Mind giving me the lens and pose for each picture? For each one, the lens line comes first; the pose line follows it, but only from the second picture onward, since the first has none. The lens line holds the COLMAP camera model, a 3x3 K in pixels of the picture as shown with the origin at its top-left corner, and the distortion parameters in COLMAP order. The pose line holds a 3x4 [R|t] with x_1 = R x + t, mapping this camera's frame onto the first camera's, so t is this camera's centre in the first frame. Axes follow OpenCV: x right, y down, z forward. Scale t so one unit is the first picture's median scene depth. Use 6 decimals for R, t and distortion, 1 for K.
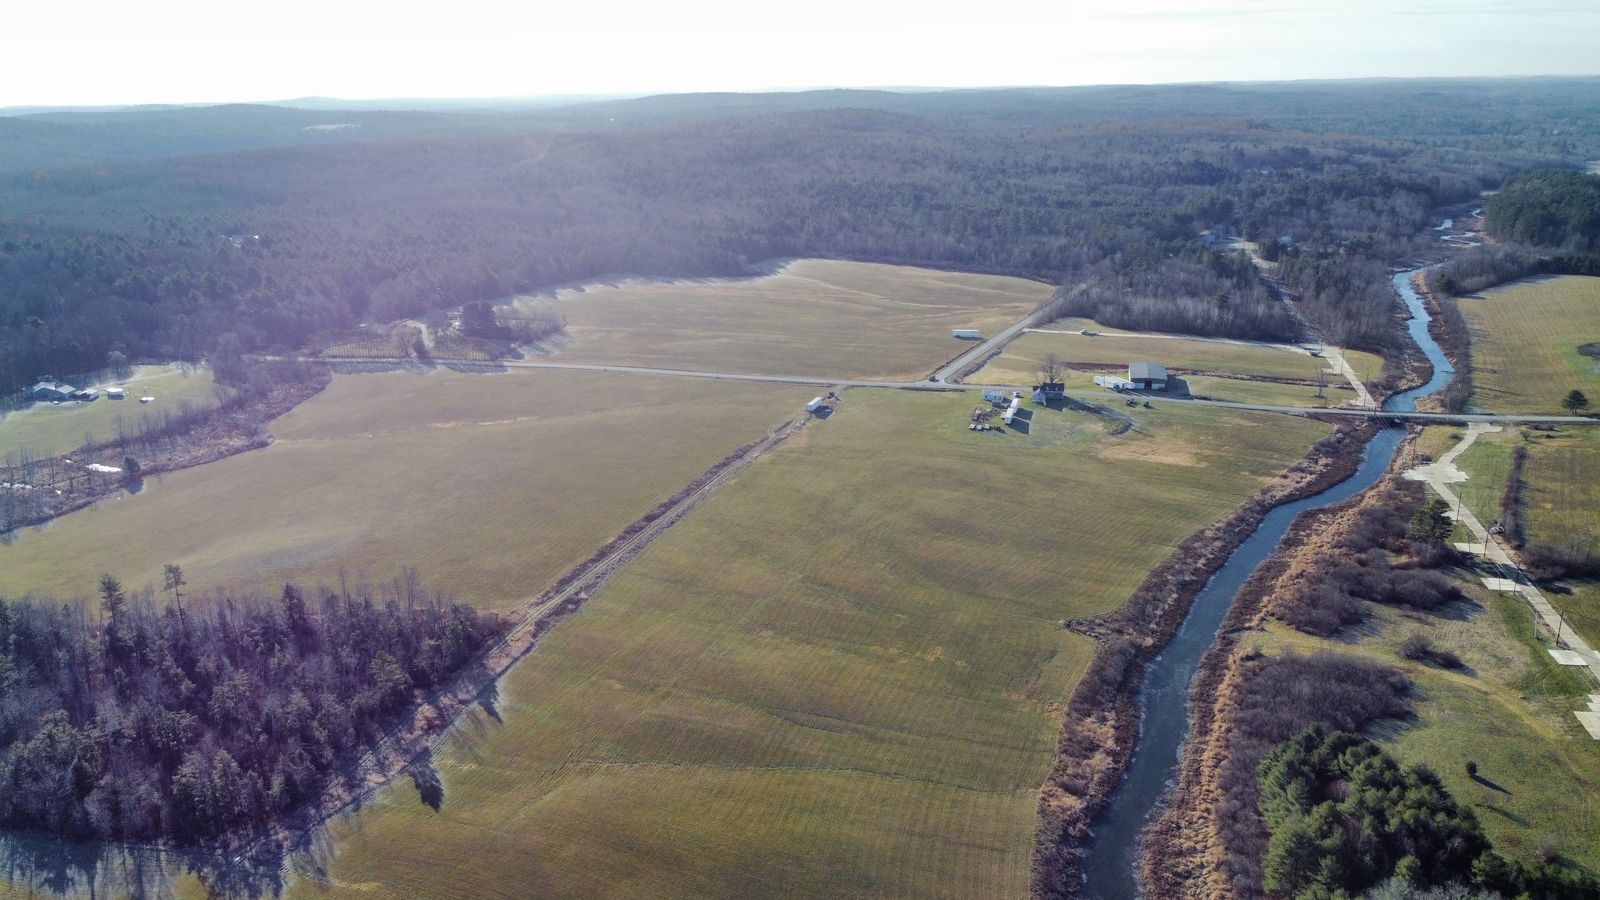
lens RADIAL K [[1211.4, 0, 791.6], [0, 1211.4, 448.8], [0, 0, 1]] dist [0.002303, -0.004940]
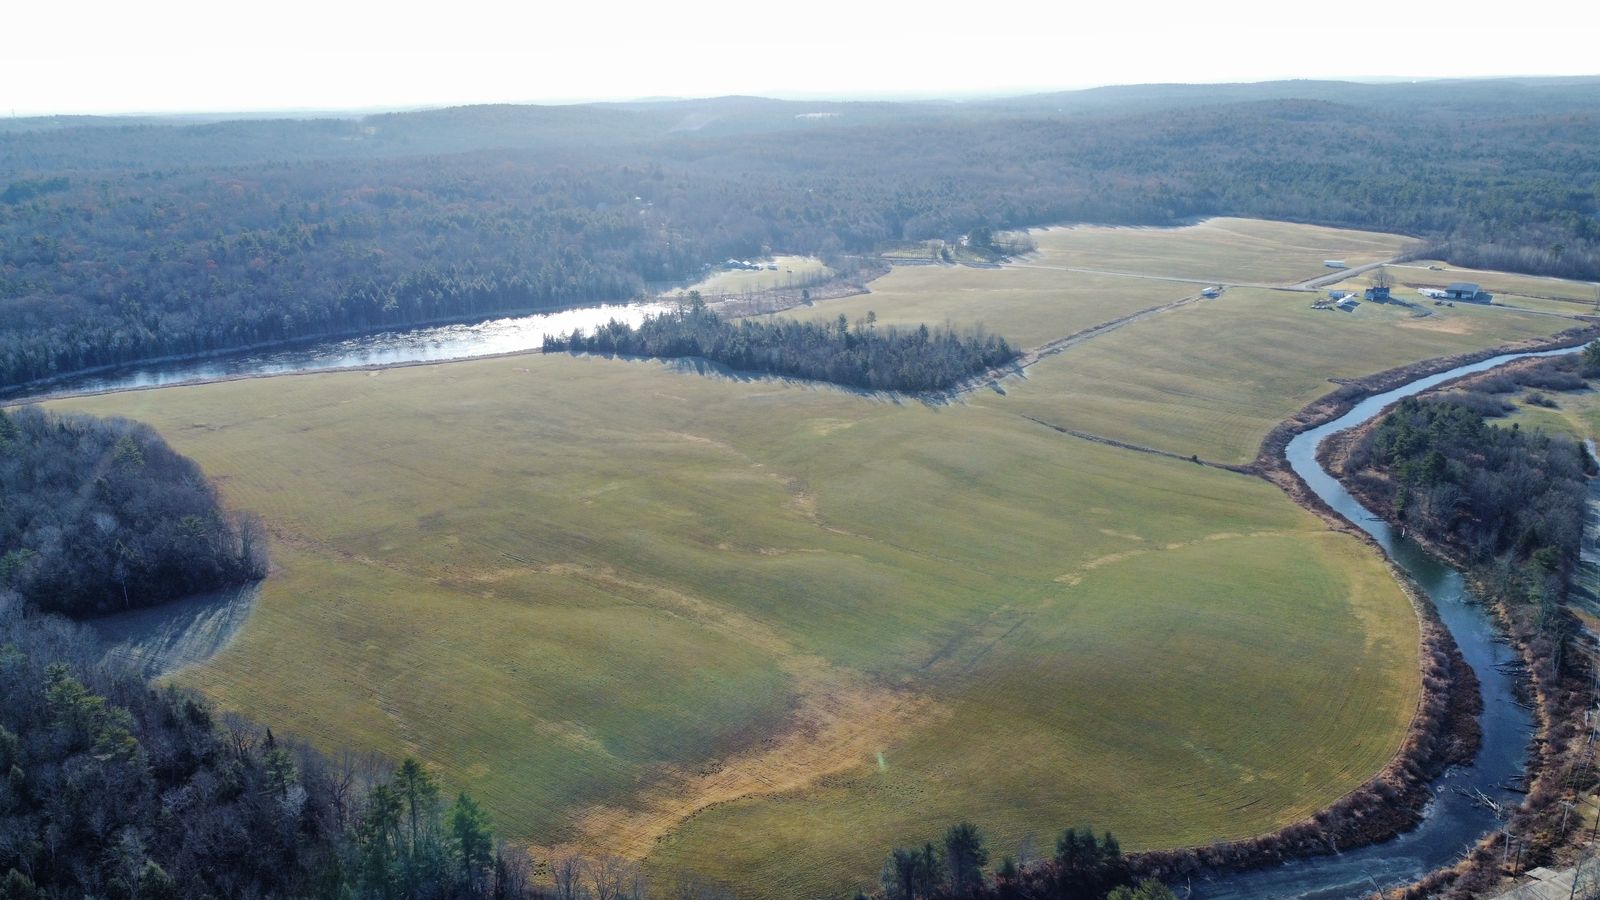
lens RADIAL K [[1215.3, 0, 790.7], [0, 1215.3, 452.6], [0, 0, 1]] dist [-0.007329, -0.001467]
pose [[0.940335, 0.094594, -0.326836, 0.039285], [-0.091686, 0.995491, 0.024330, 0.154635], [0.327664, 0.007088, 0.944768, -0.540711]]
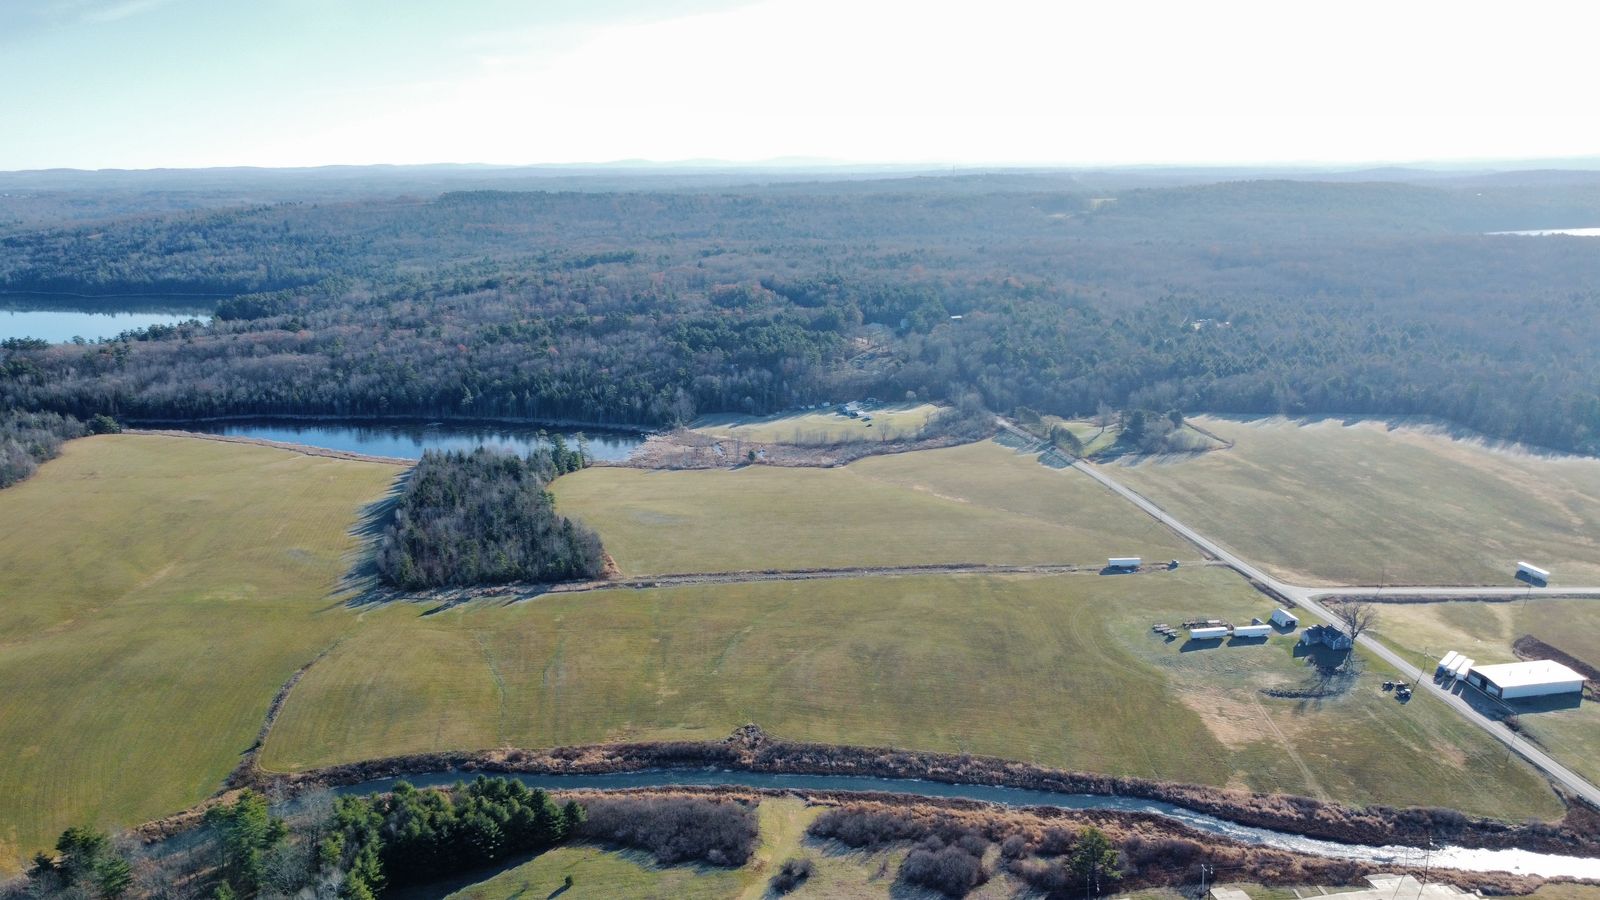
lens RADIAL K [[1211.4, 0, 791.6], [0, 1211.4, 448.8], [0, 0, 1]] dist [0.002303, -0.004940]
pose [[0.393399, 0.227678, -0.890730, 0.713892], [-0.254316, 0.957995, 0.132550, -0.171532], [0.883494, 0.174382, 0.434776, 0.237250]]
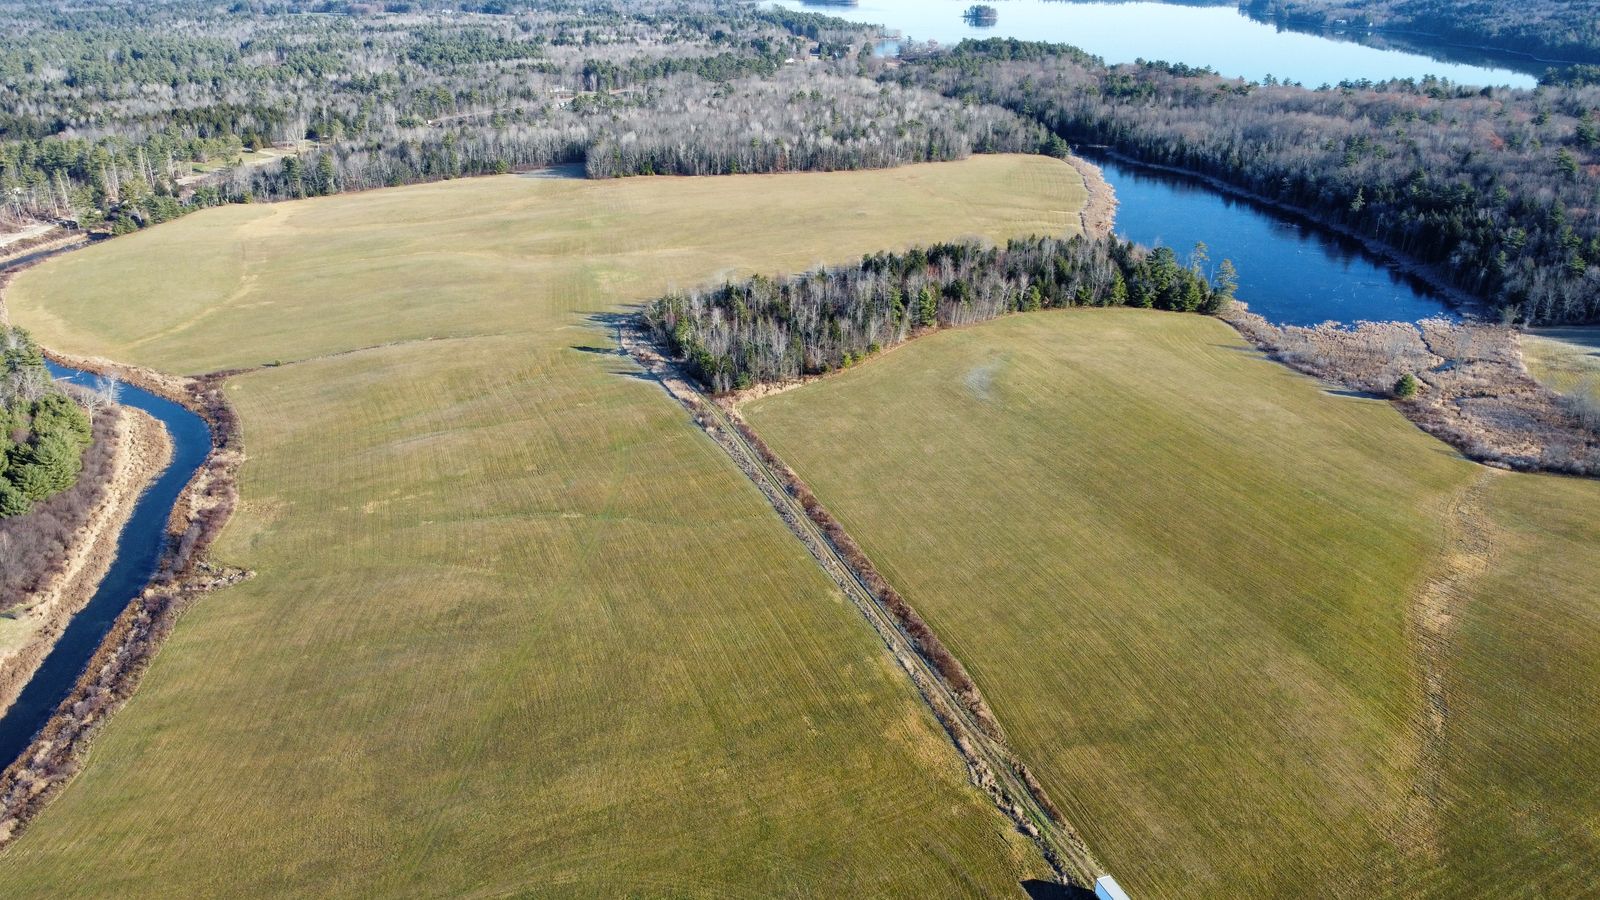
lens RADIAL K [[1211.4, 0, 791.6], [0, 1211.4, 448.8], [0, 0, 1]] dist [0.002303, -0.004940]
pose [[-0.774508, 0.259751, -0.576772, 0.220974], [-0.168129, 0.794473, 0.583563, -0.281831], [0.609811, 0.548947, -0.571654, 0.928544]]
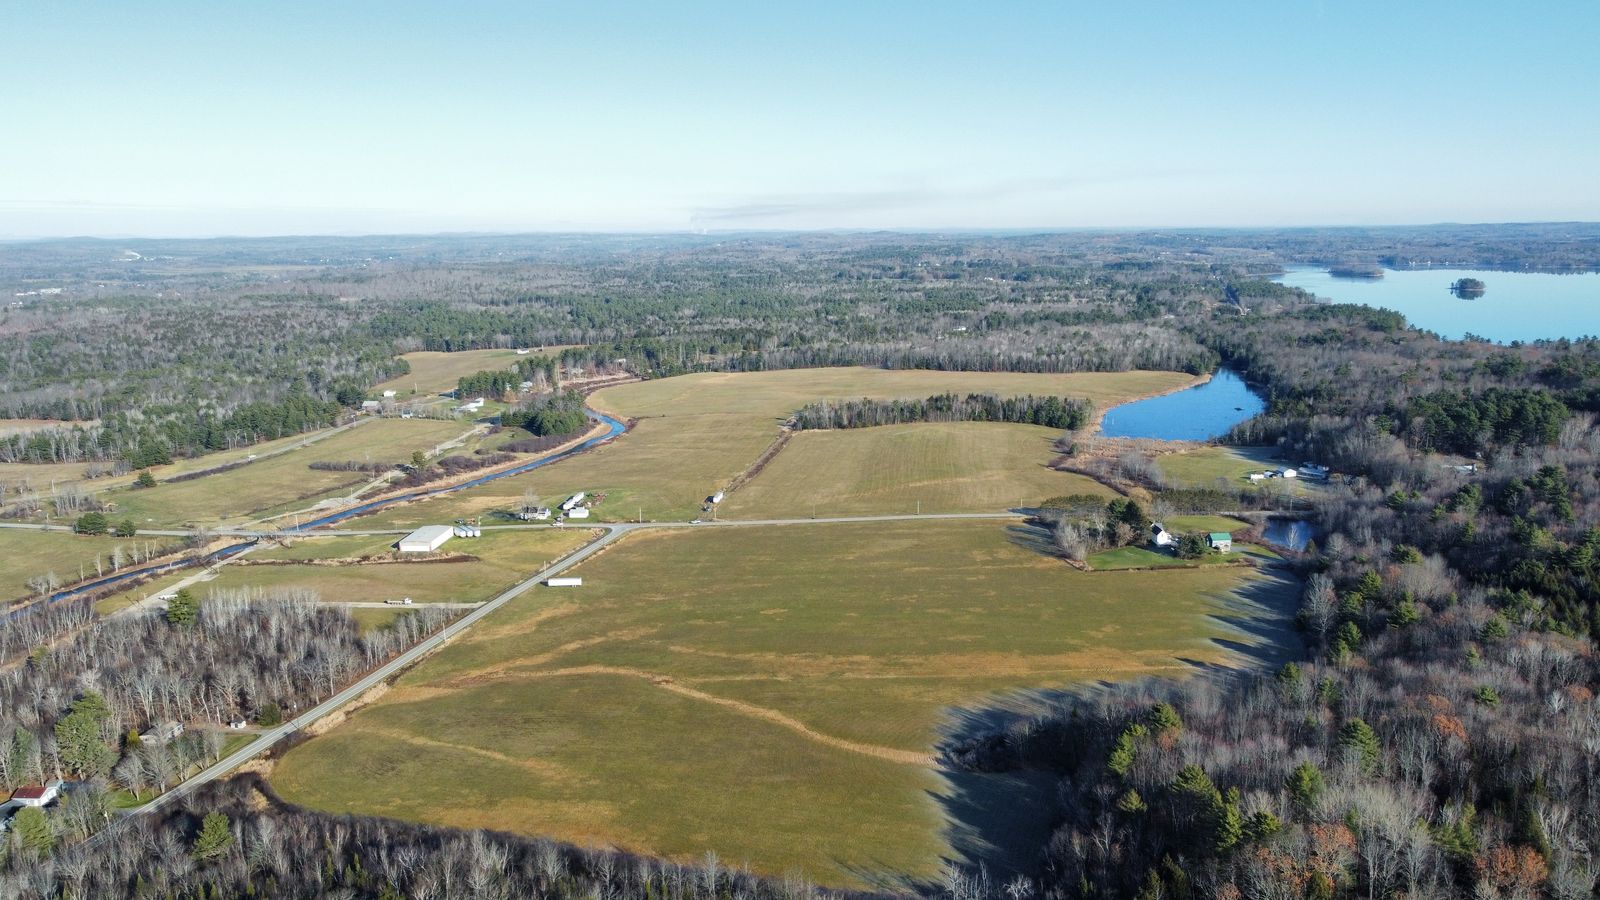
lens RADIAL K [[1215.0, 0, 793.2], [0, 1215.0, 450.4], [0, 0, 1]] dist [-0.004491, -0.004030]
pose [[-0.984642, 0.063081, -0.162791, 0.133041], [-0.018522, 0.889436, 0.456685, -0.612498], [0.173600, 0.452687, -0.874607, 1.895934]]
